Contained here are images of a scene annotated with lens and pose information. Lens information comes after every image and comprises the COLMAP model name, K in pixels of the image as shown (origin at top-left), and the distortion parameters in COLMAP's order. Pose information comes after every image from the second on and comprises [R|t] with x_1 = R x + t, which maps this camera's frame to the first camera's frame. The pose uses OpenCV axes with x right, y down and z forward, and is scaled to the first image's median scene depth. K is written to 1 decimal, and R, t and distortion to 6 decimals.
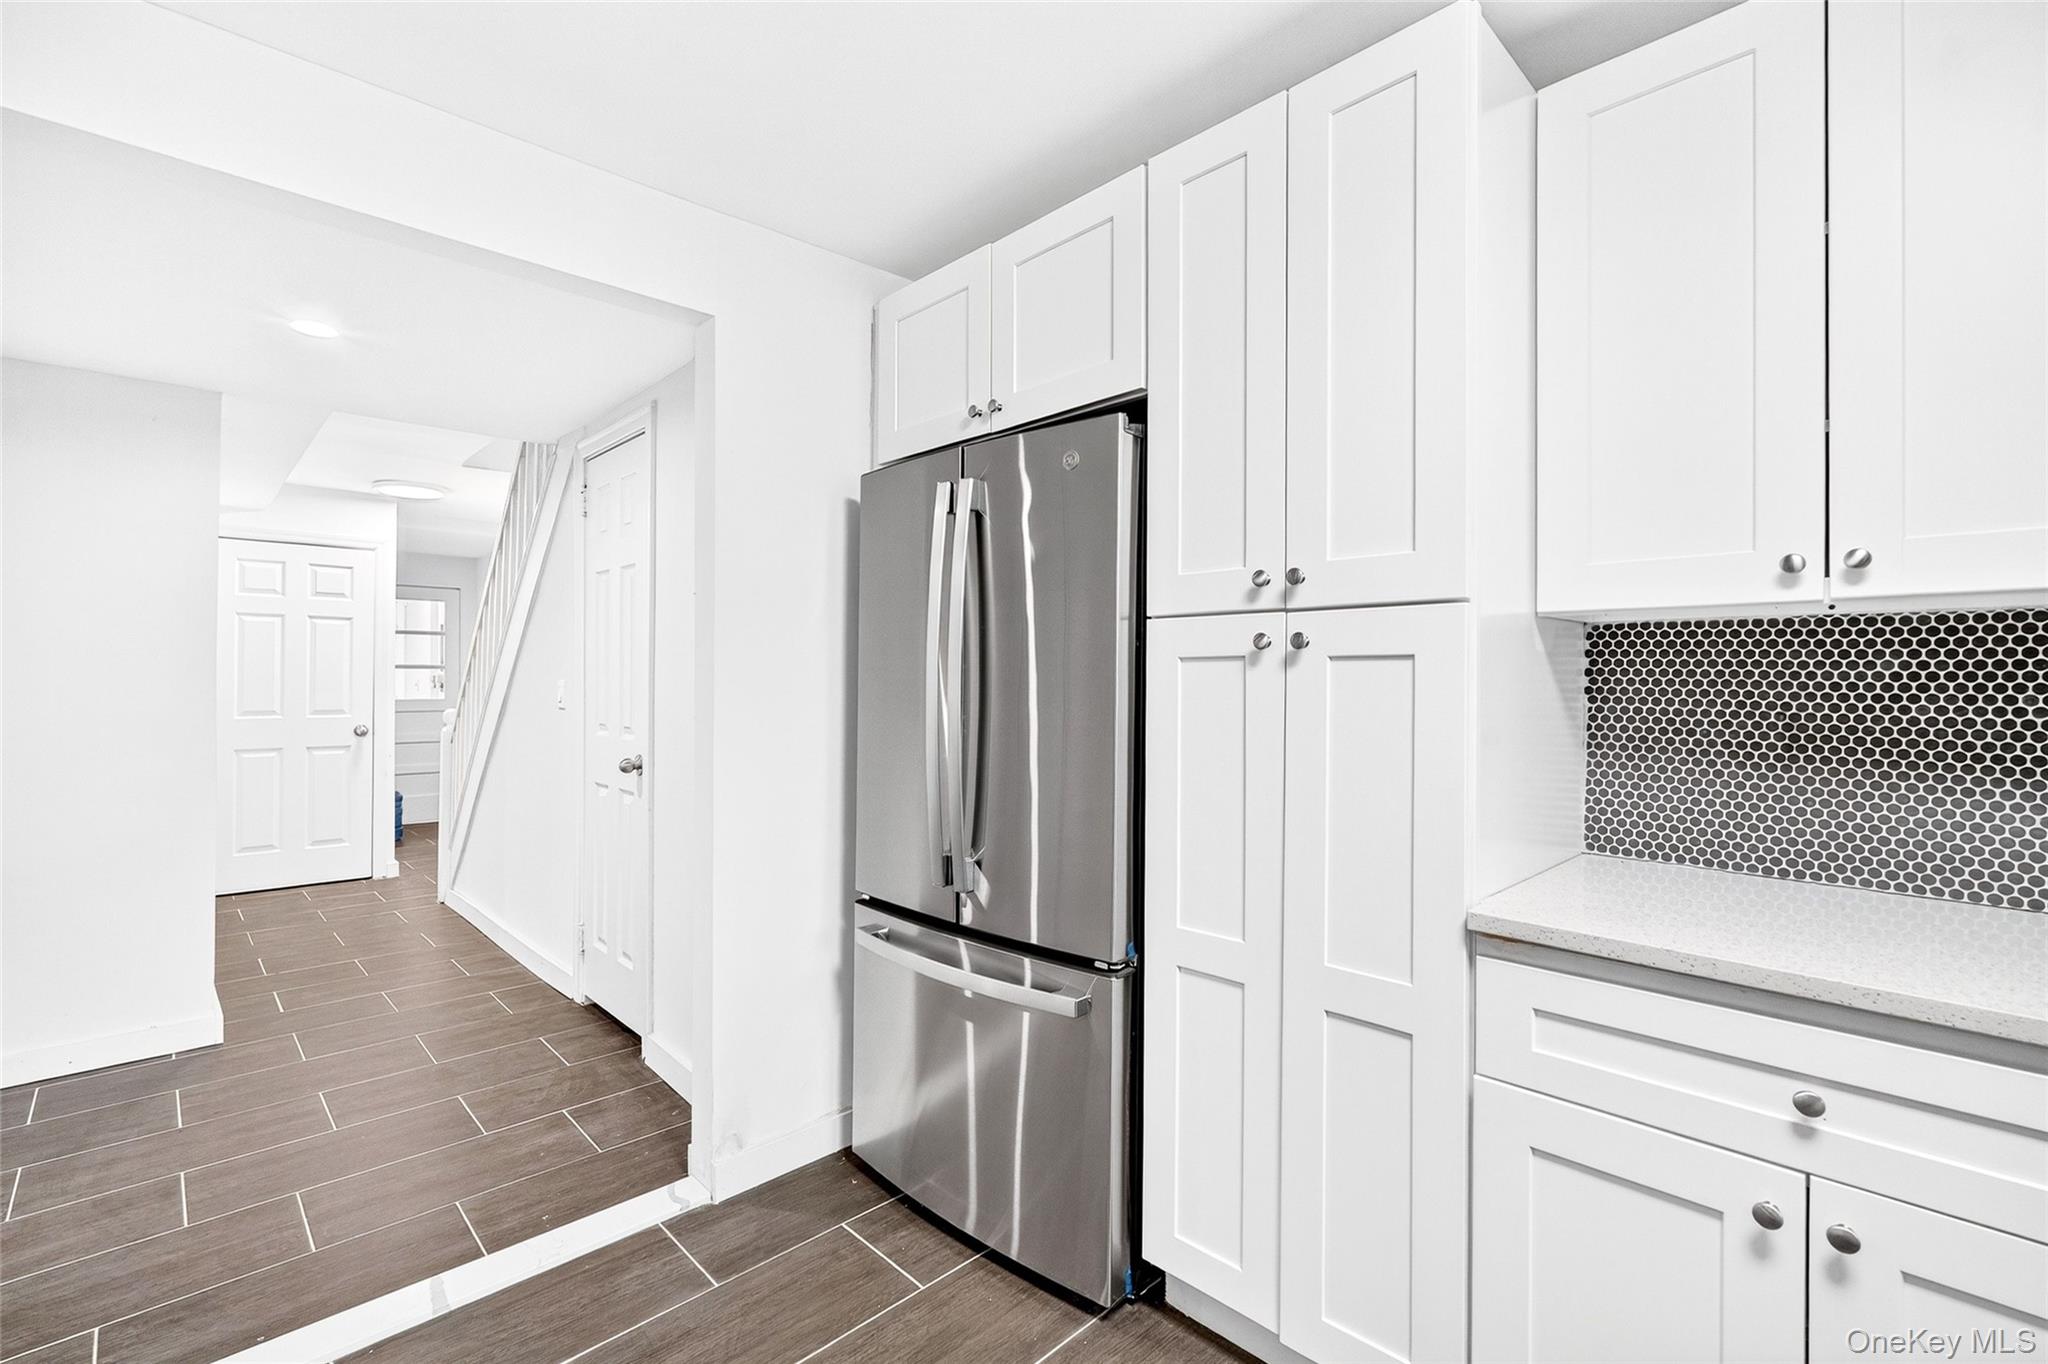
lens RADIAL K [[898.0, 0, 1022.0], [0, 898.0, 674.0], [0, 0, 1]] dist [-0.005297, 0.000972]
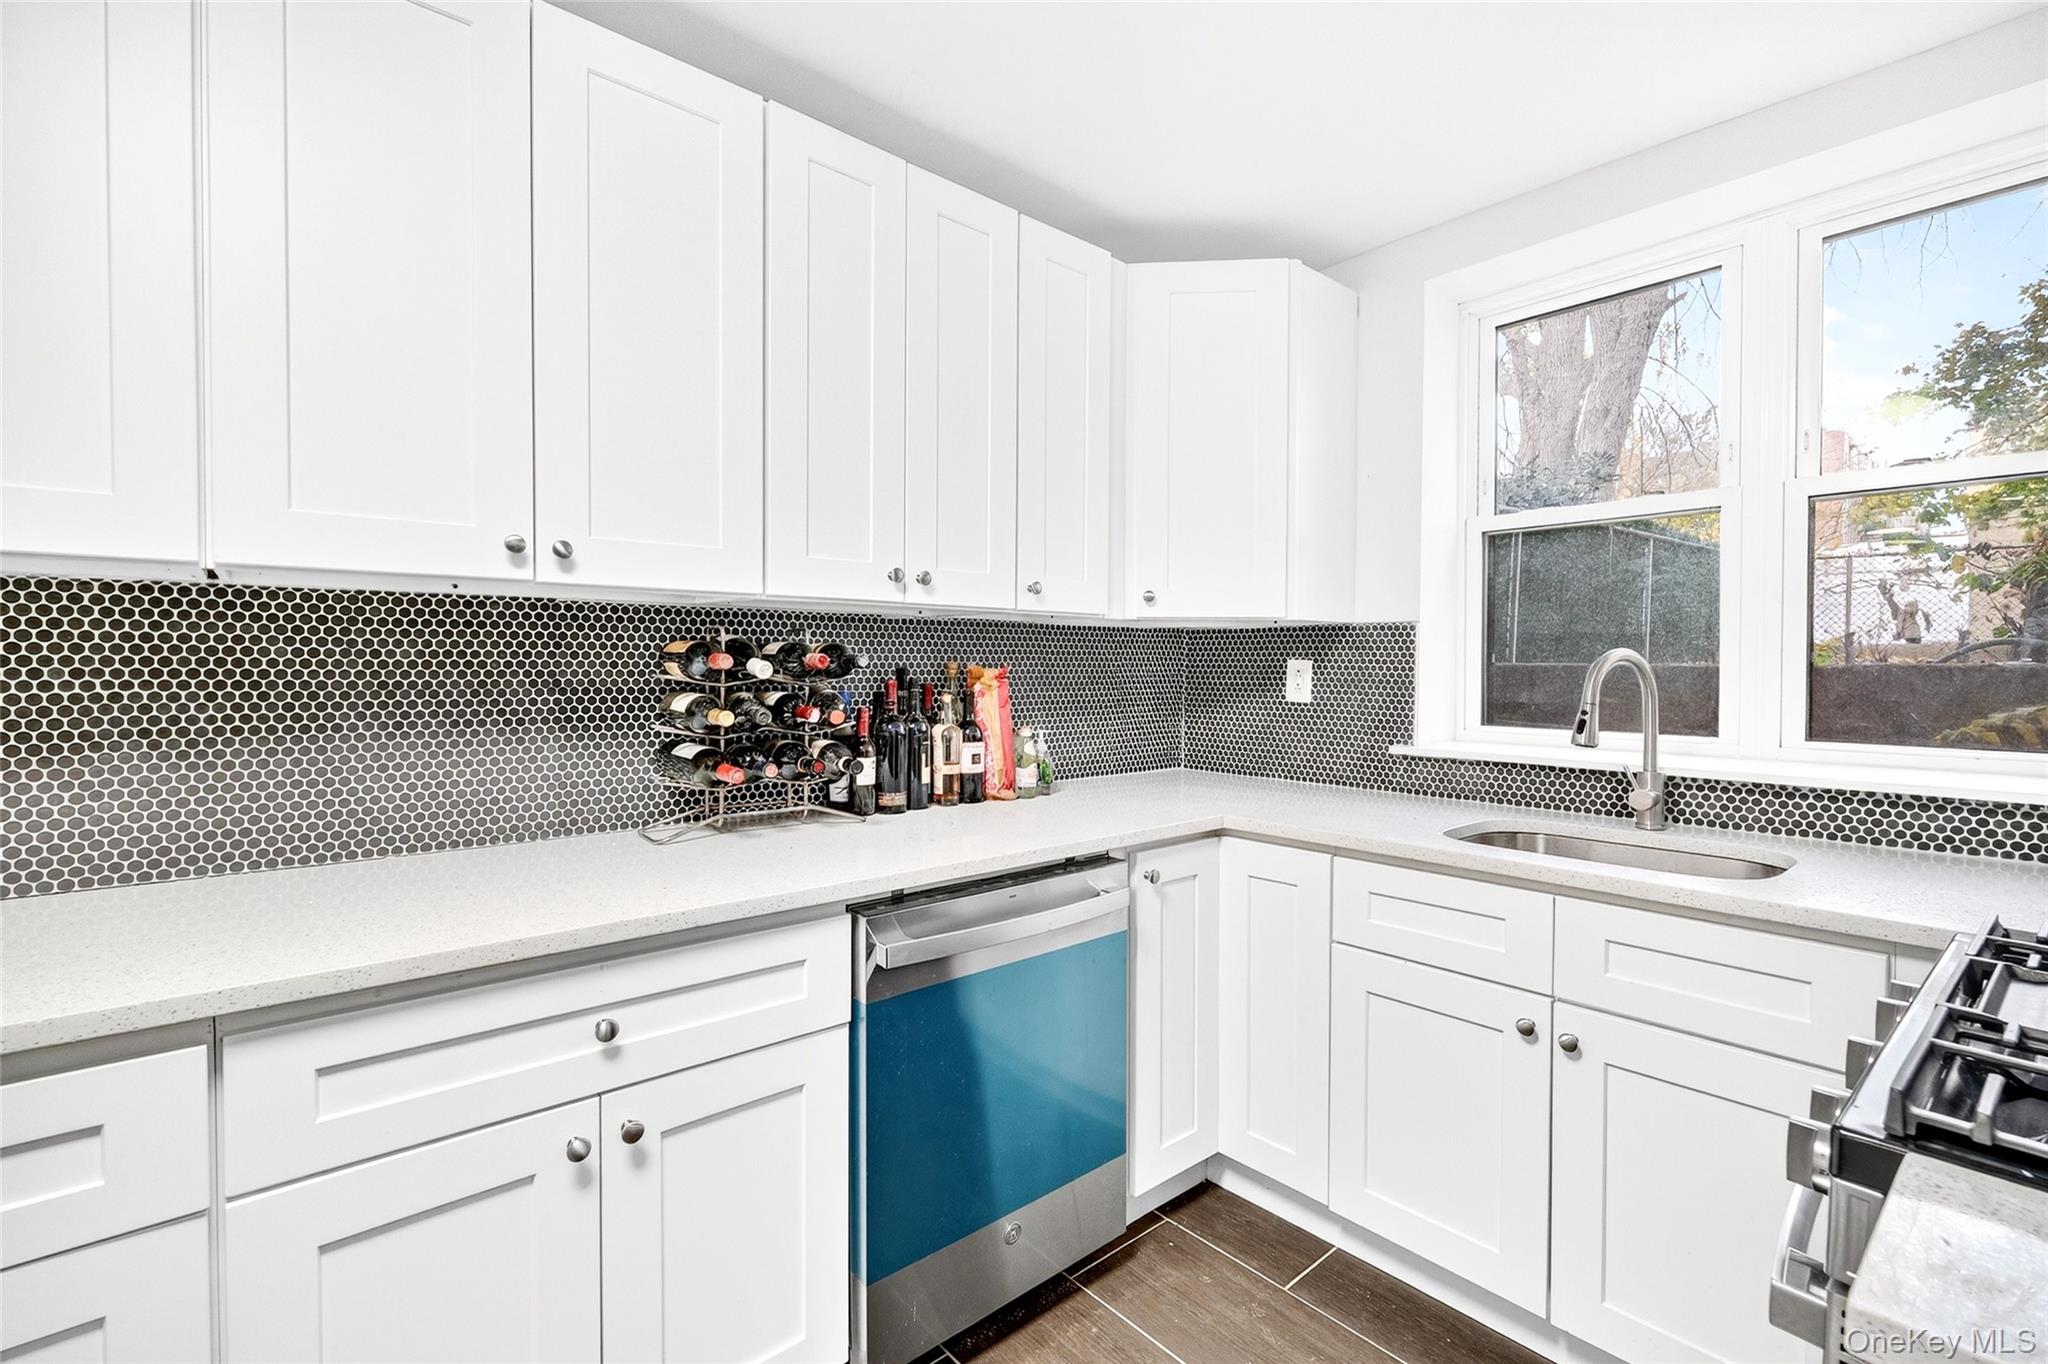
lens RADIAL K [[898.0, 0, 1023.9], [0, 898.0, 674.1], [0, 0, 1]] dist [-0.005297, 0.000972]
pose [[0.055405, -0.019371, 0.998276, 0.192614], [-0.009085, 0.999761, 0.019904, 0.001496], [-0.998423, -0.010173, 0.055216, -0.070413]]
